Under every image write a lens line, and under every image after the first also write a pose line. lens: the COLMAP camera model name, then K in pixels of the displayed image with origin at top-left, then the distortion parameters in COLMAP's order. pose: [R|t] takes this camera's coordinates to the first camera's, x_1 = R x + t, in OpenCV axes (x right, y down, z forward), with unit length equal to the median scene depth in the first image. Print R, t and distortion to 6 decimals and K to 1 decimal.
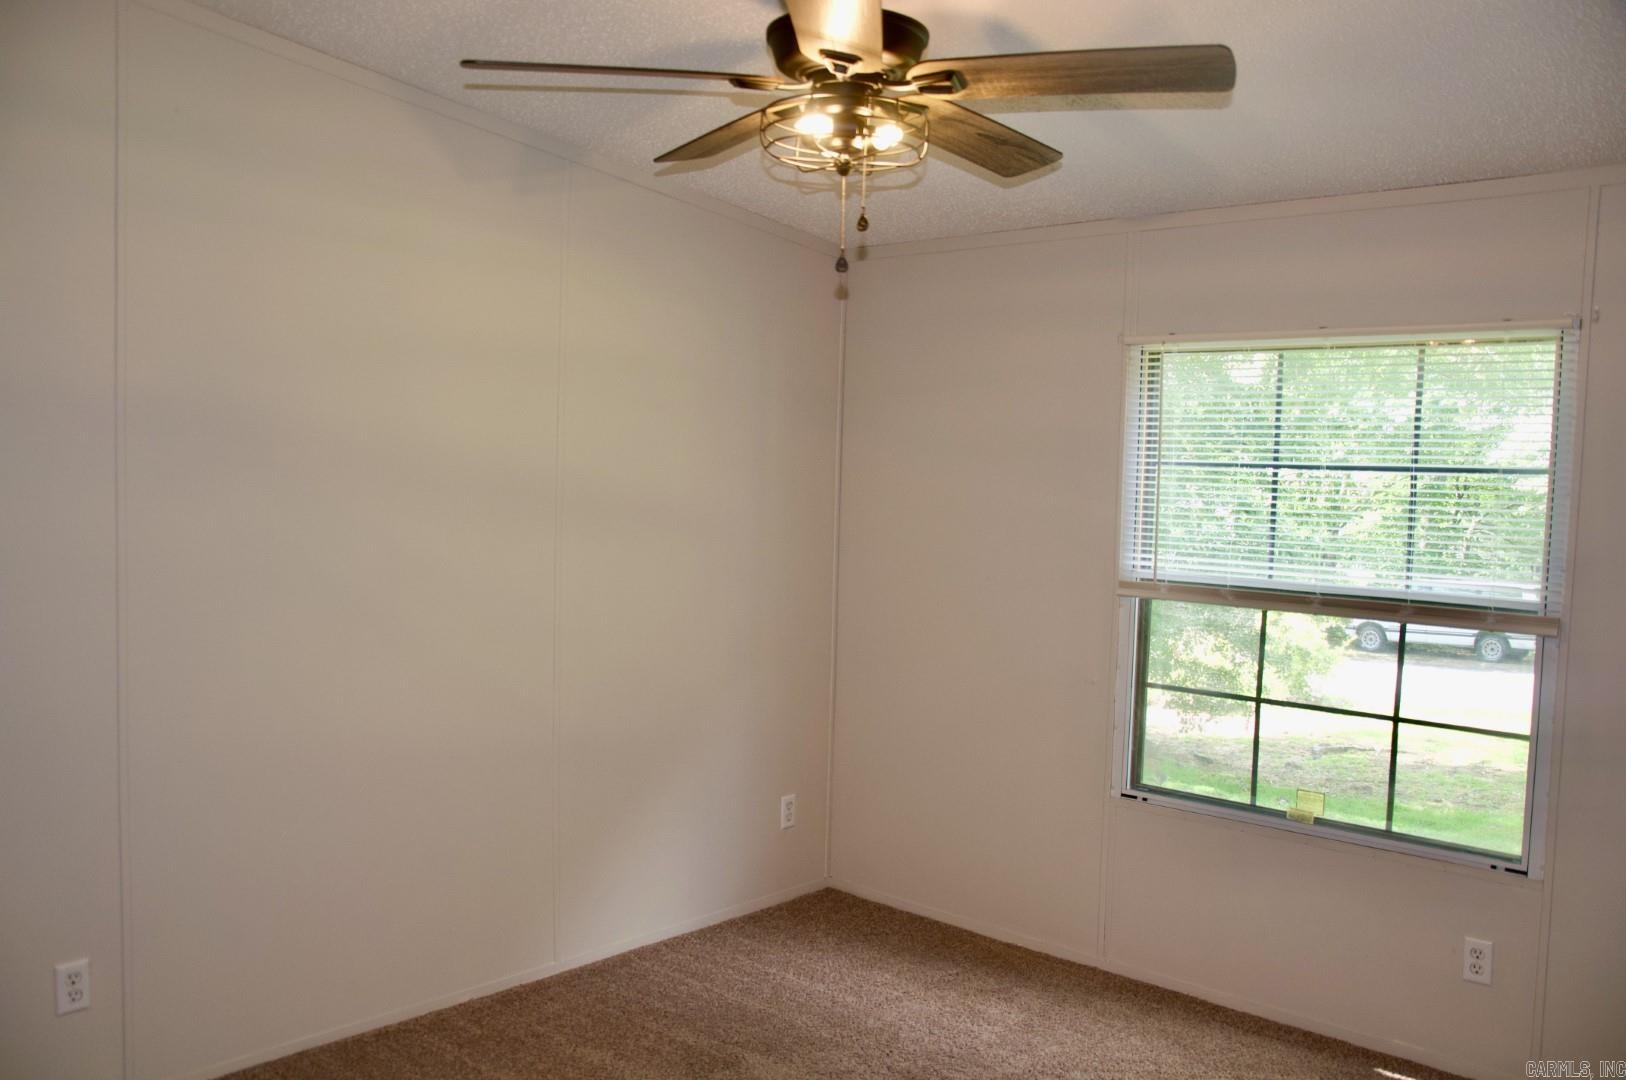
lens RADIAL K [[1292.1, 0, 847.8], [0, 1292.1, 541.8], [0, 0, 1]] dist [0.006055, 0.001483]
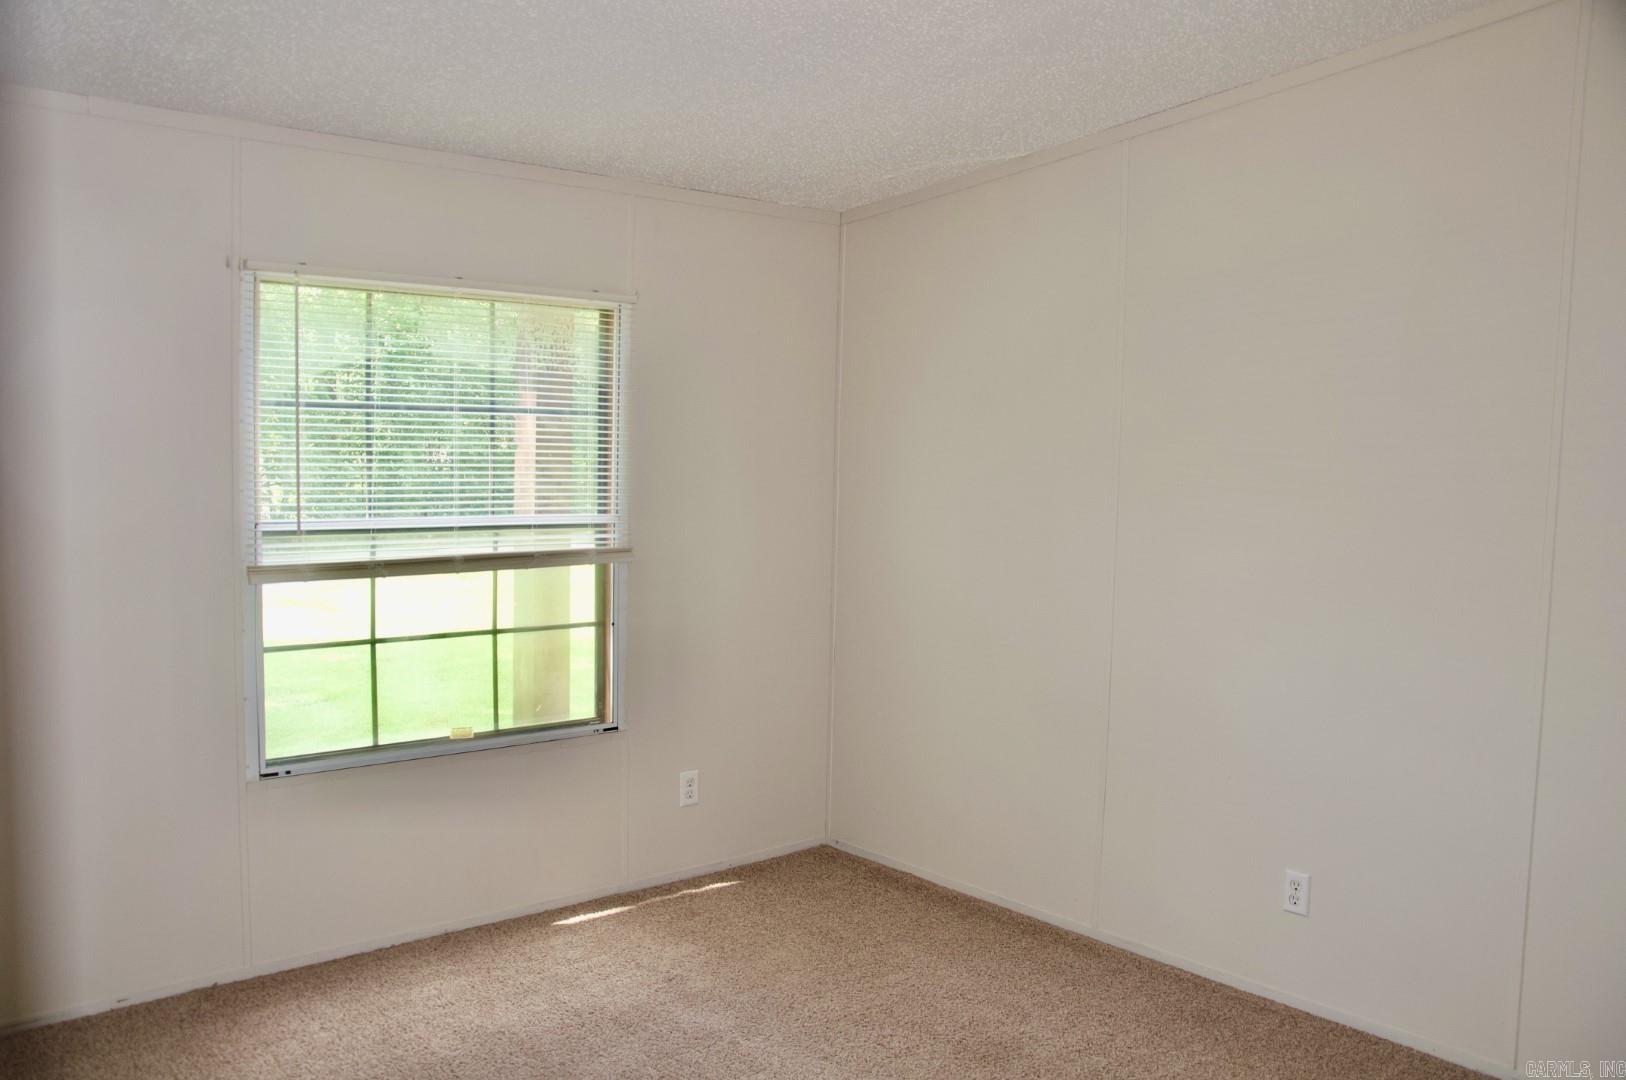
lens RADIAL K [[1292.1, 0, 847.8], [0, 1292.1, 541.8], [0, 0, 1]] dist [0.006055, 0.001483]
pose [[0.253435, -0.103275, 0.961824, -0.613611], [0.044236, 0.994482, 0.095126, -0.037424], [-0.966340, 0.018439, 0.256605, 0.436158]]
